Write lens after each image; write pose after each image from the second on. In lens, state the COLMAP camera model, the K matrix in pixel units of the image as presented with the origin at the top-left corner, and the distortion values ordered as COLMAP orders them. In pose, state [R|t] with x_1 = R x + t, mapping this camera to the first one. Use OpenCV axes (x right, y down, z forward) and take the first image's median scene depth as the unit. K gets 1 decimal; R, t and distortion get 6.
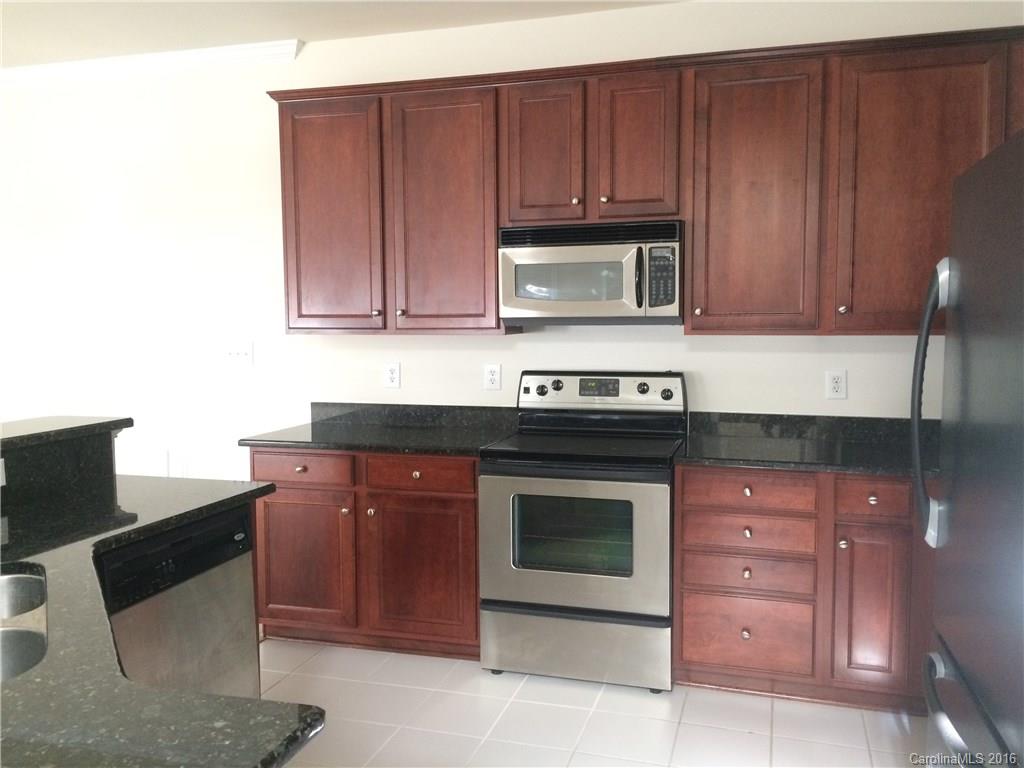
lens RADIAL K [[883.8, 0, 514.7], [0, 883.8, 386.6], [0, 0, 1]] dist [0.070291, -0.075931]
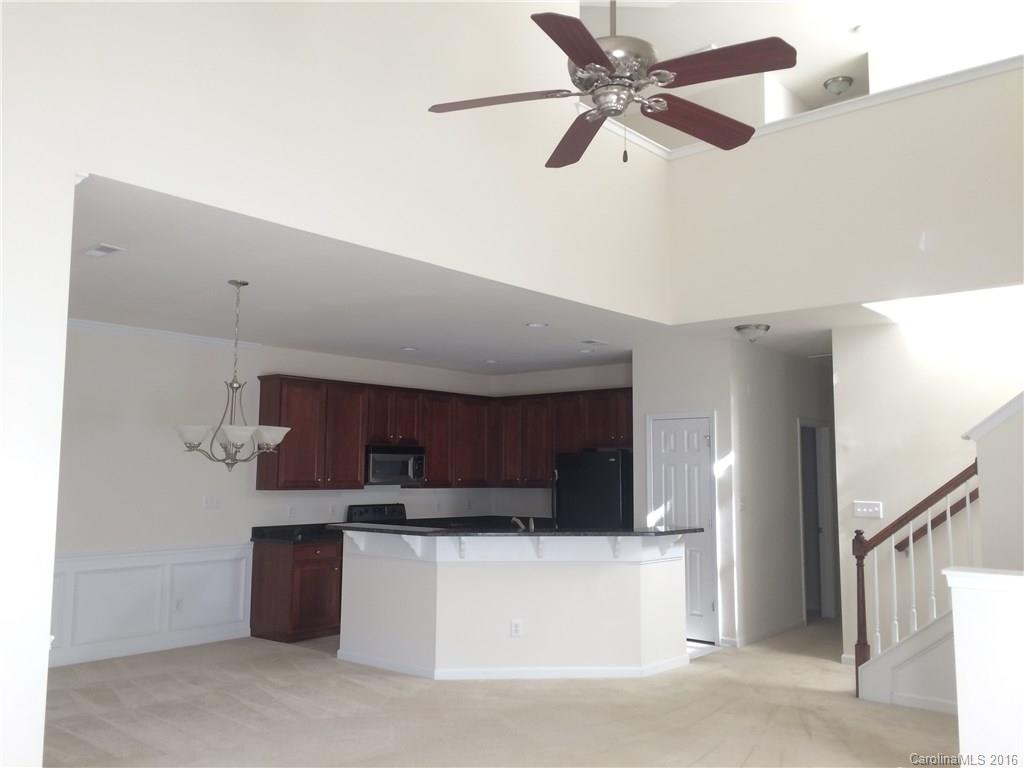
lens RADIAL K [[883.8, 0, 514.5], [0, 883.8, 379.9], [0, 0, 1]] dist [0.070291, -0.075931]
pose [[0.399837, 0.106317, 0.910399, -2.118336], [0.067780, 0.987101, -0.145043, 0.025221], [-0.914077, 0.119701, 0.387474, -0.340015]]
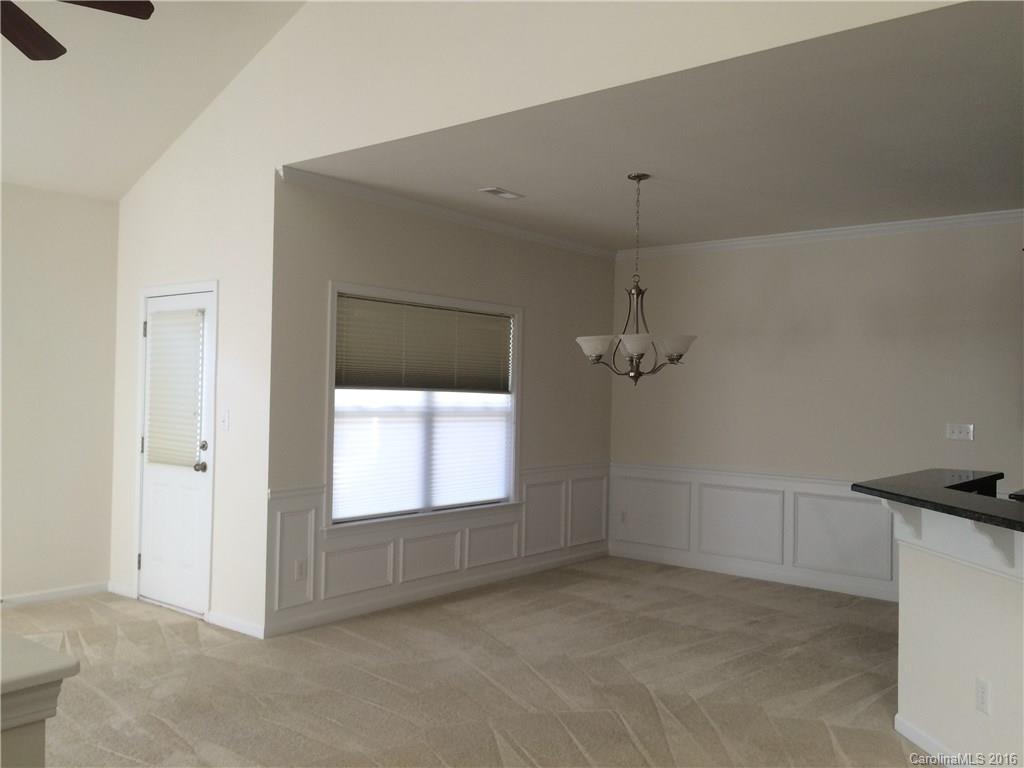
lens RADIAL K [[883.8, 0, 514.5], [0, 883.8, 384.5], [0, 0, 1]] dist [0.070291, -0.075931]
pose [[0.919827, 0.023080, -0.391645, -0.490164], [-0.058064, 0.995283, -0.077717, 0.044543], [0.388004, 0.094227, 0.916829, -0.646781]]
